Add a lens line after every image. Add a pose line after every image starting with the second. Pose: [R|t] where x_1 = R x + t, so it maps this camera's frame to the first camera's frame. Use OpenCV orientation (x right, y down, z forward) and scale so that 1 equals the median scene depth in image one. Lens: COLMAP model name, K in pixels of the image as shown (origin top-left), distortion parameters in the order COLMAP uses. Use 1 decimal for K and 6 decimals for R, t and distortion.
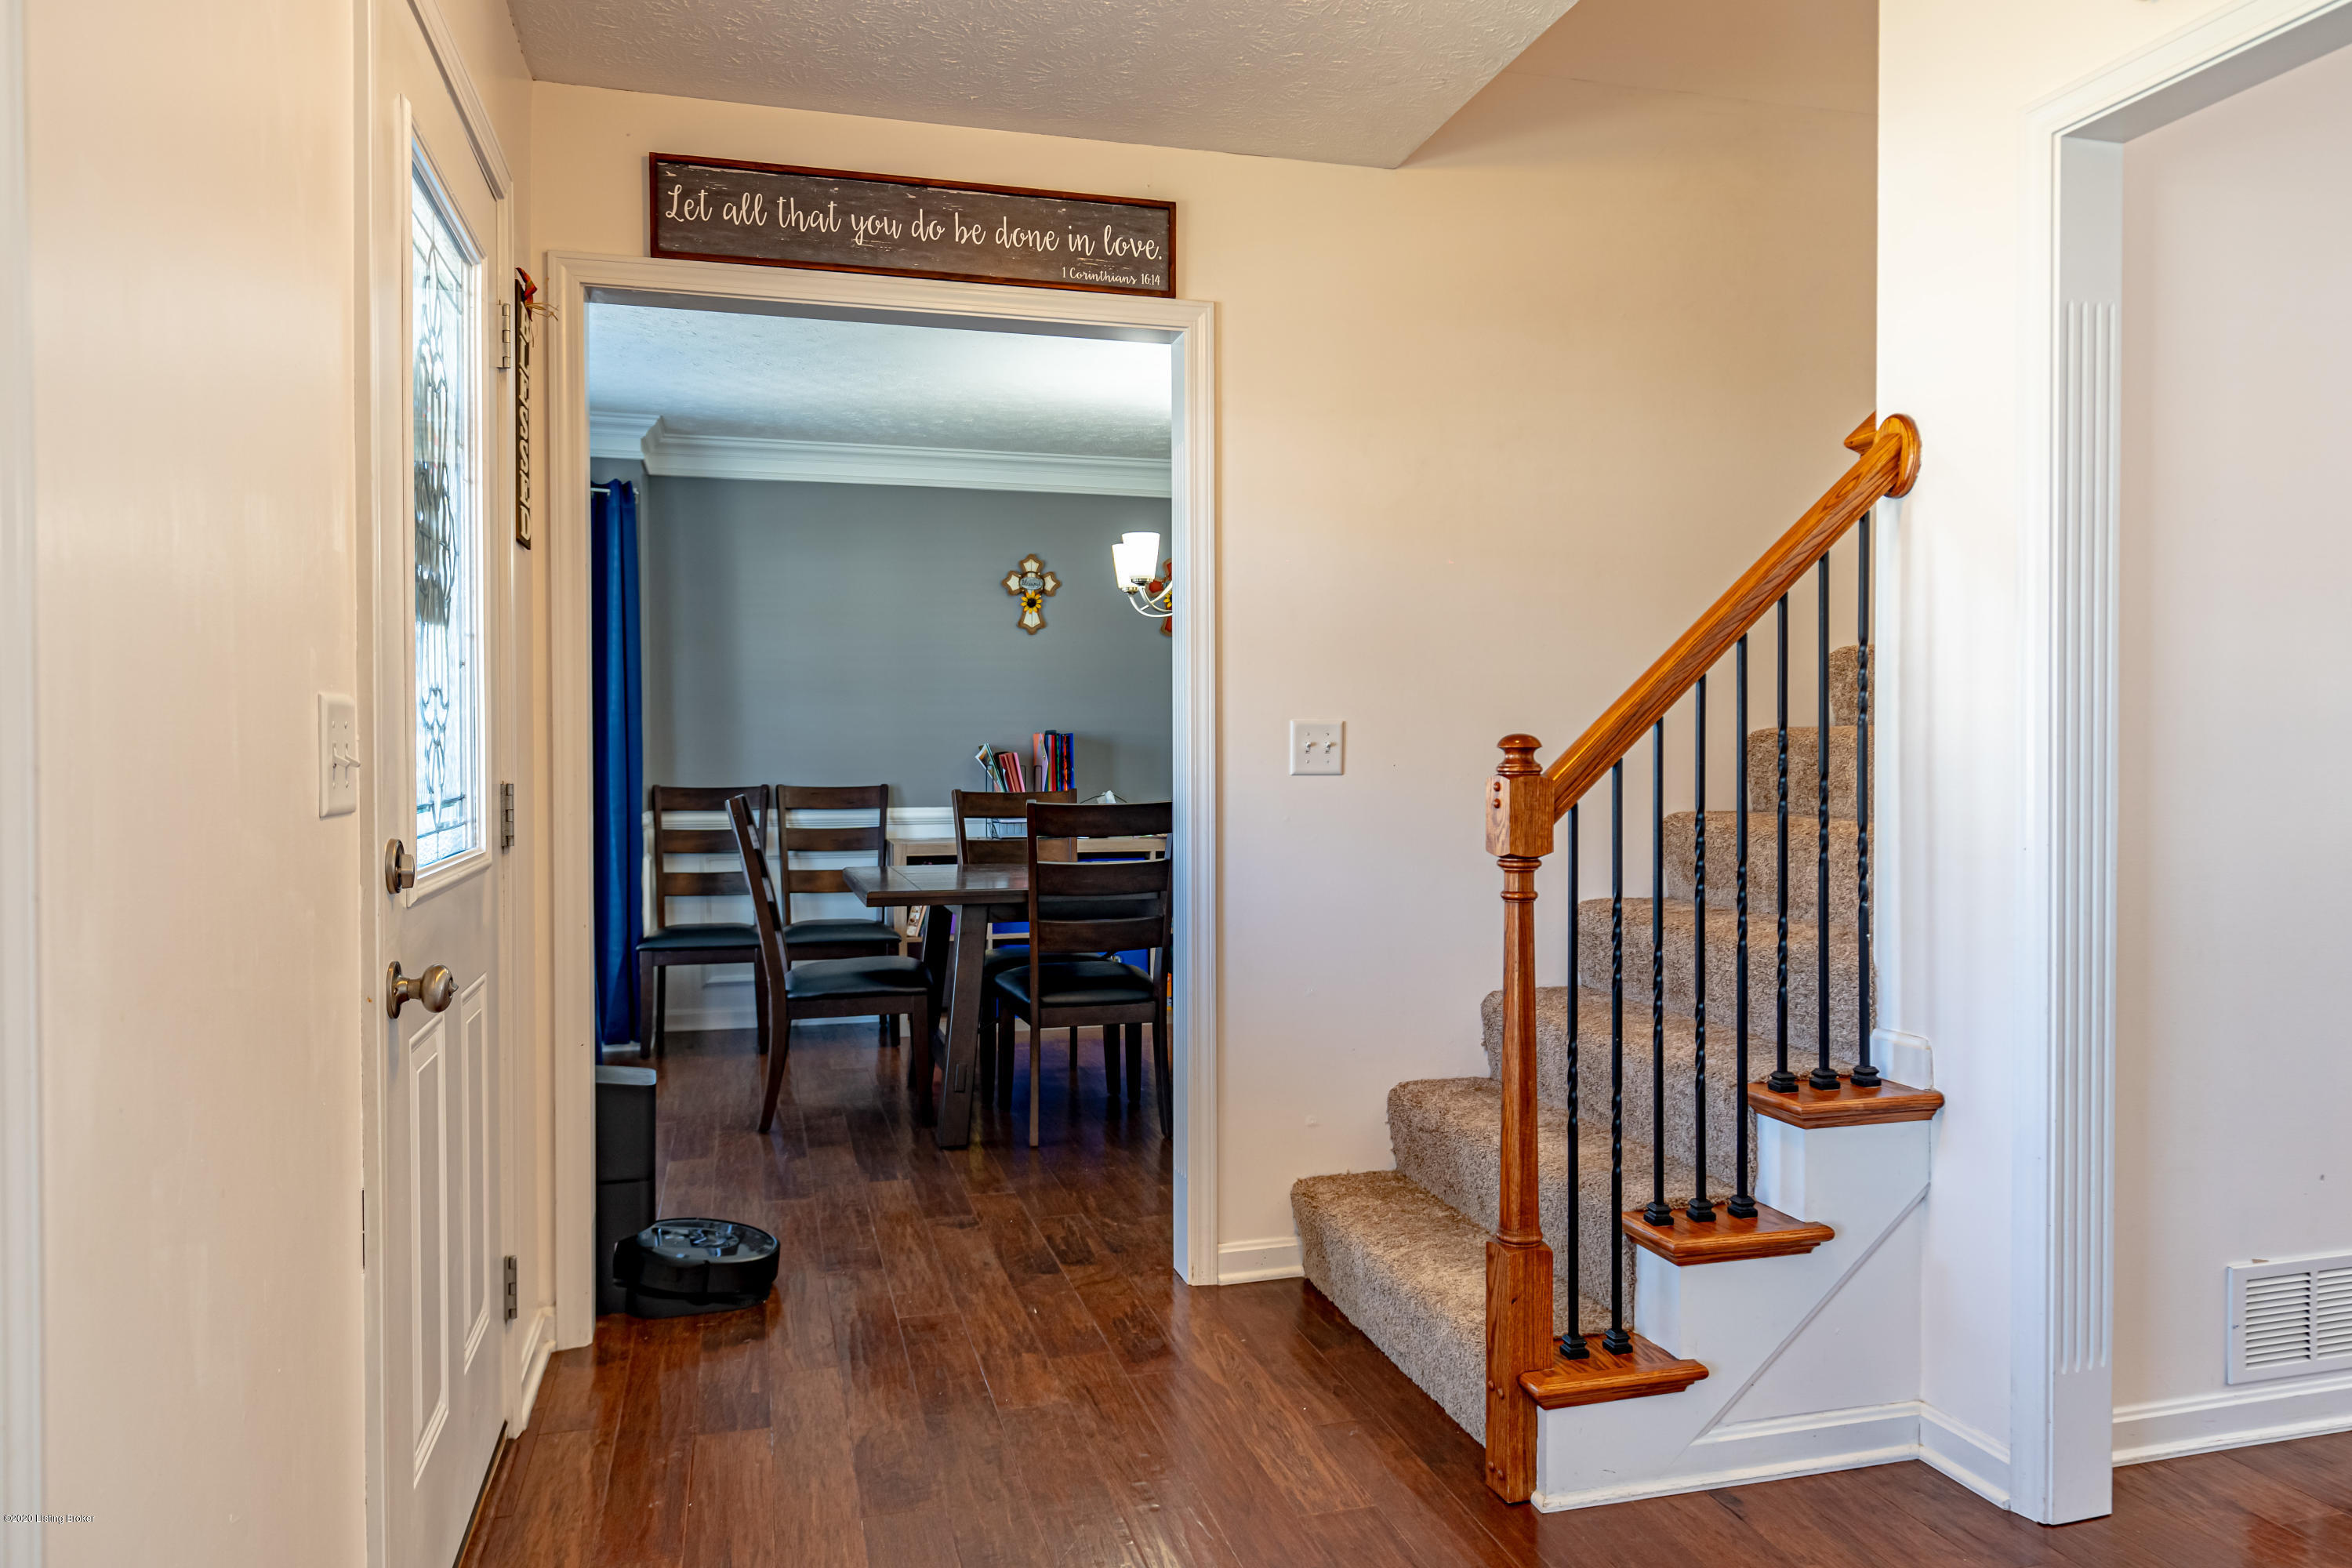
lens RADIAL K [[1579.0, 0, 1181.0], [0, 1579.0, 777.3], [0, 0, 1]] dist [0.001025, -0.000051]
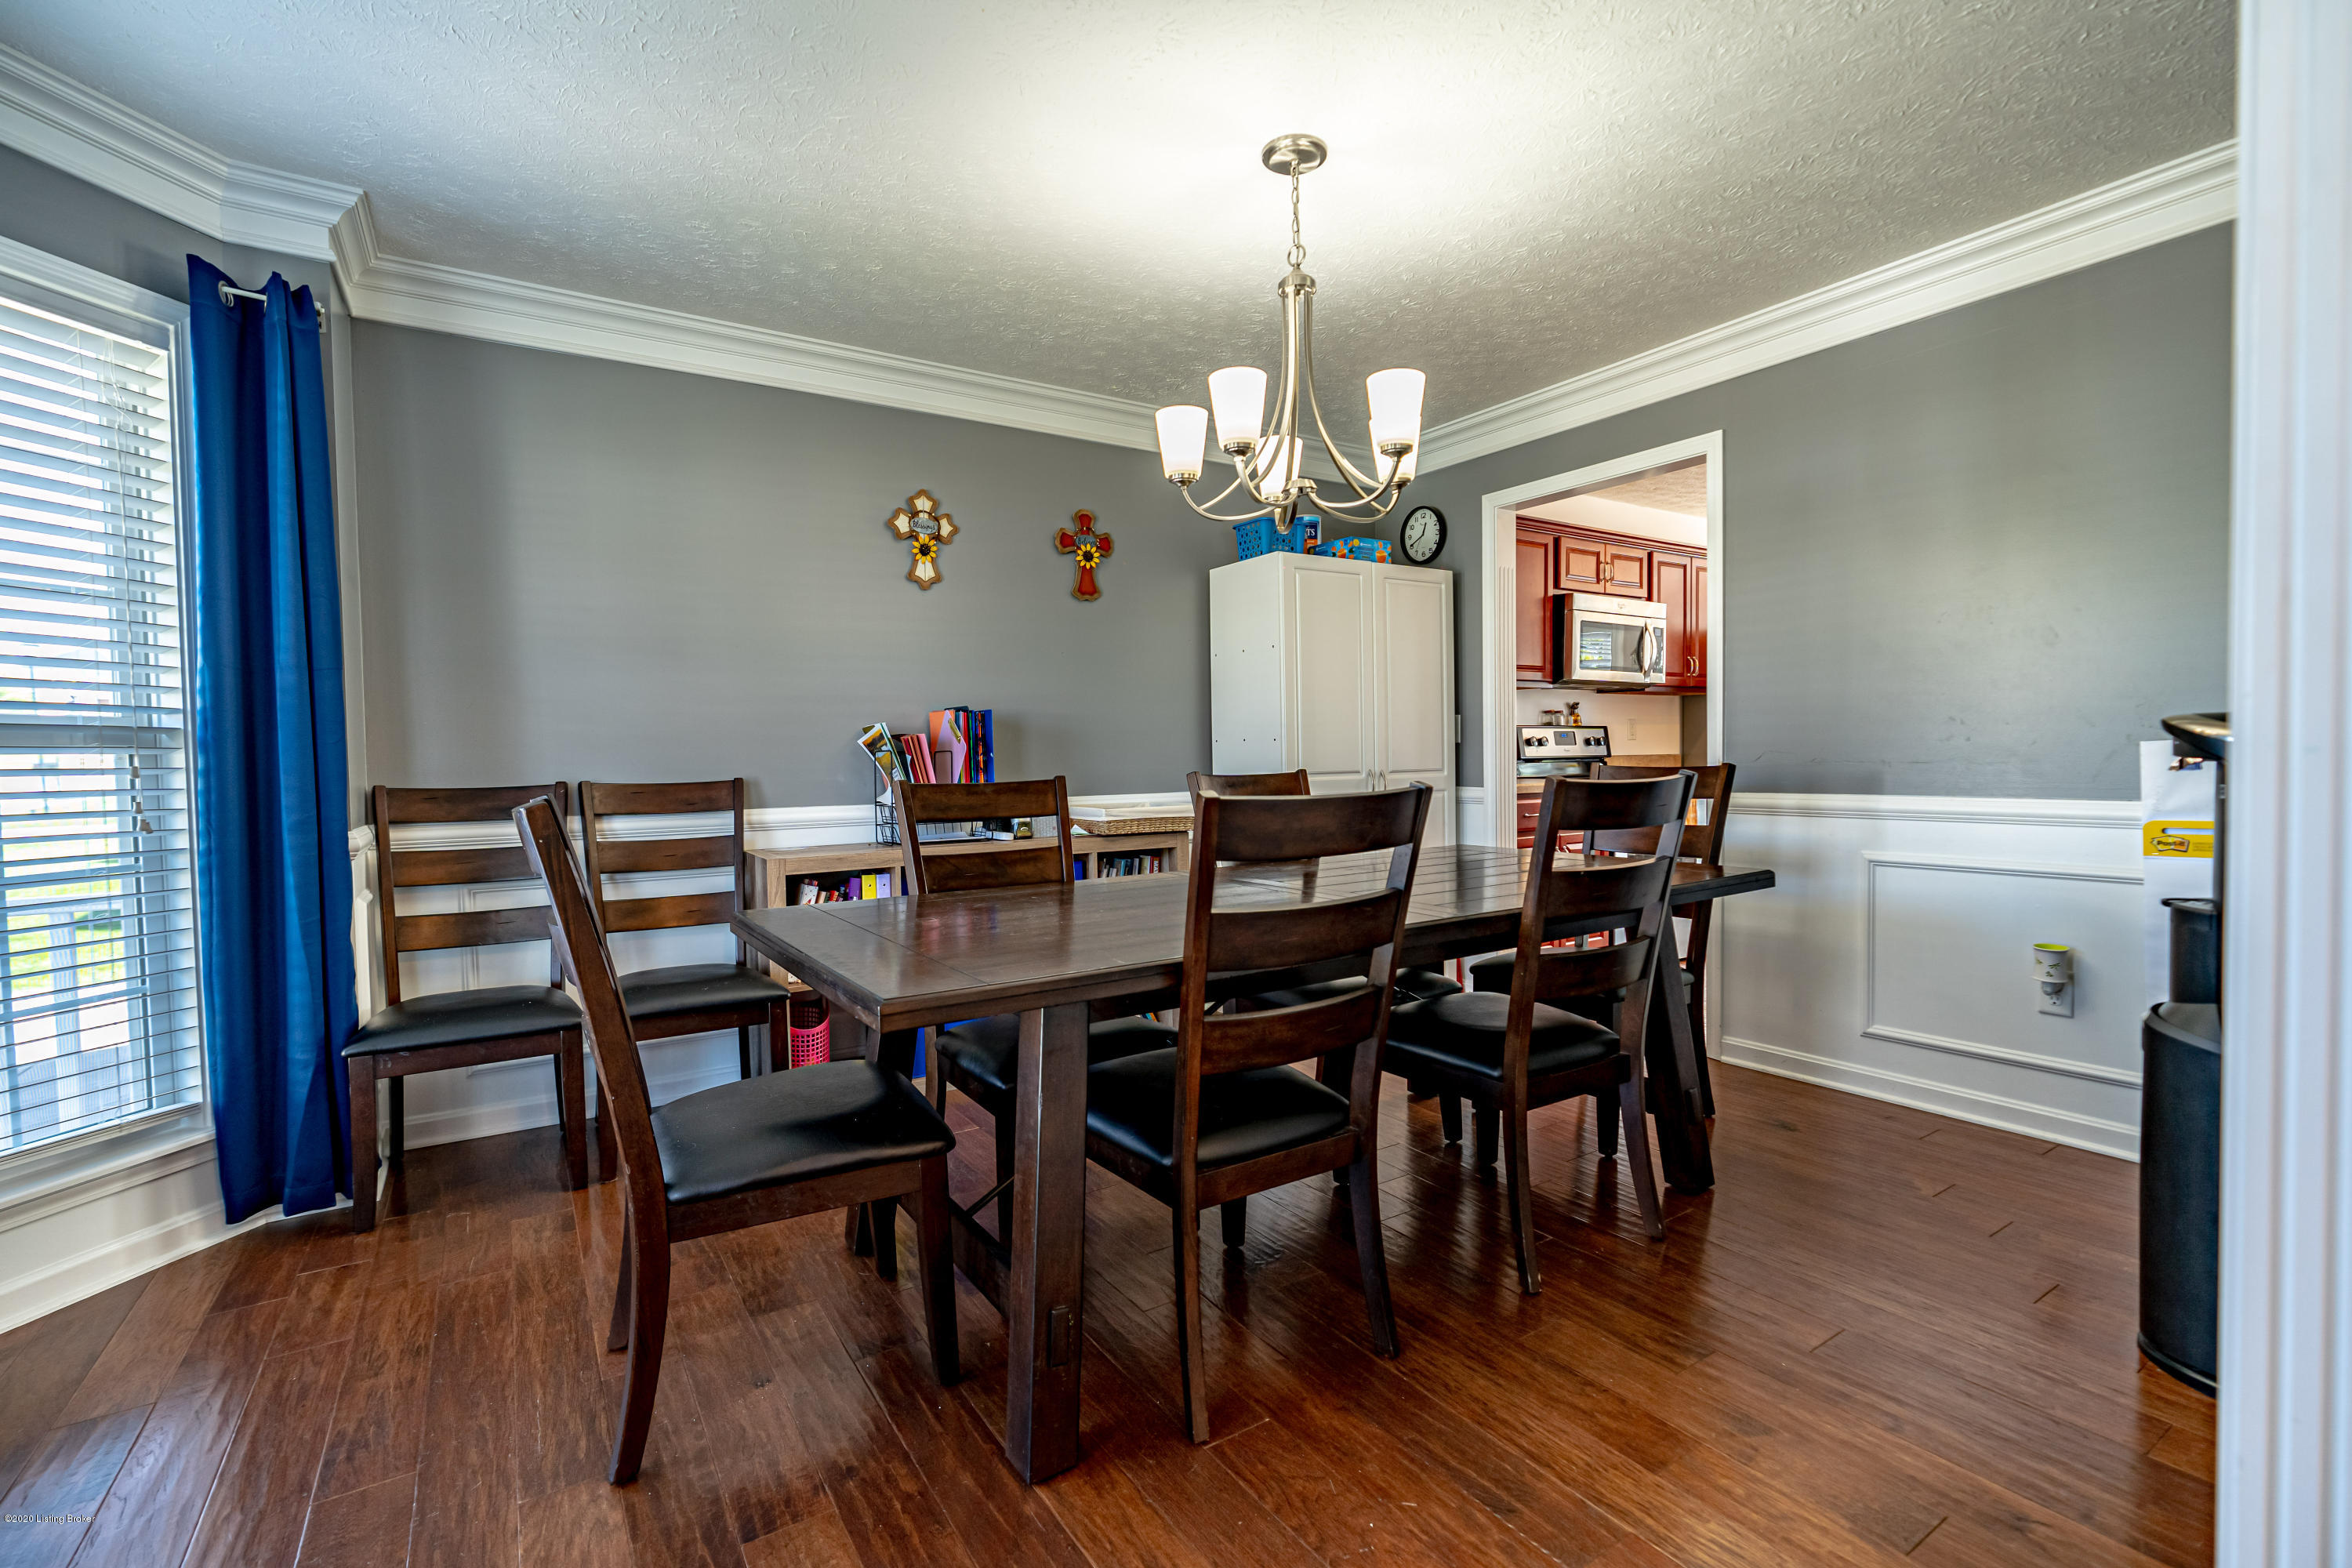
lens RADIAL K [[1058.4, 0, 1170.5], [0, 1058.4, 789.7], [0, 0, 1]] dist [0.003425, 0.000275]
pose [[0.955297, -0.021440, 0.294869, -0.143958], [0.017695, 0.999725, 0.015363, 0.005931], [-0.295117, -0.009458, 0.955414, 0.469202]]
